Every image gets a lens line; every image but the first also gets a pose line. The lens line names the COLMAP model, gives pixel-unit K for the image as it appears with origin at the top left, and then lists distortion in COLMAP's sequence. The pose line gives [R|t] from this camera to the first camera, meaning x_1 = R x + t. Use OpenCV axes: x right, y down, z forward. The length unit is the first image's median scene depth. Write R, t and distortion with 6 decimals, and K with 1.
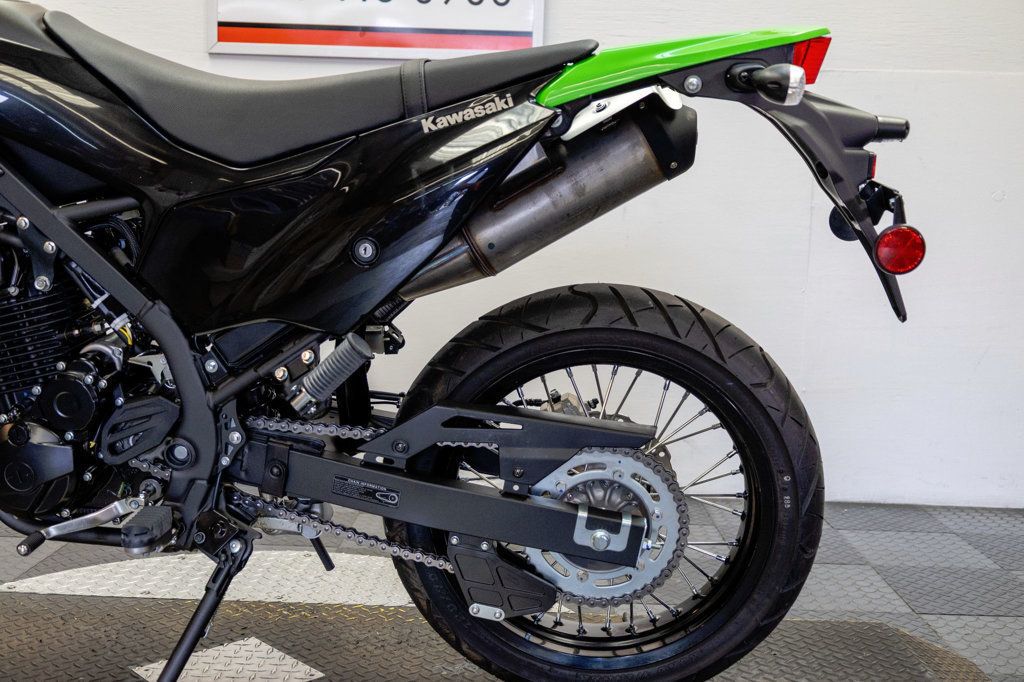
lens RADIAL K [[1087.8, 0, 512.0], [0, 1087.8, 341.0], [0, 0, 1]] dist [-0.001010, 0.009907]
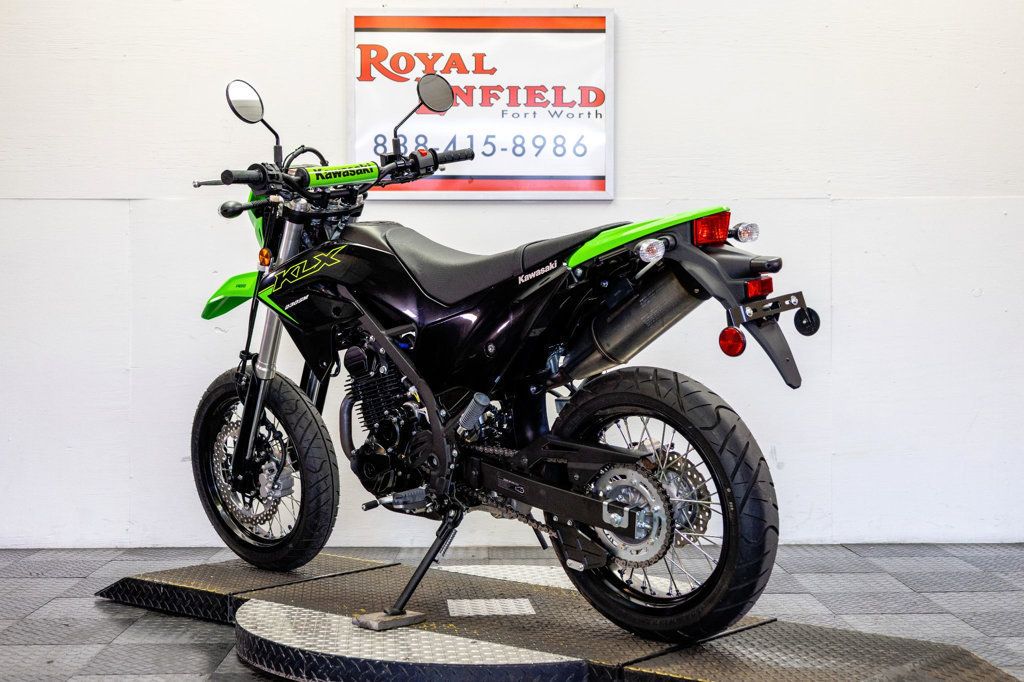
lens RADIAL K [[1471.0, 0, 512.0], [0, 1471.0, 341.0], [0, 0, 1]] dist [0.024156, -0.081142]
pose [[0.998962, -0.033389, 0.030992, -0.146275], [0.035898, 0.995797, -0.084255, 0.047256], [-0.028049, 0.085280, 0.995962, -0.677683]]
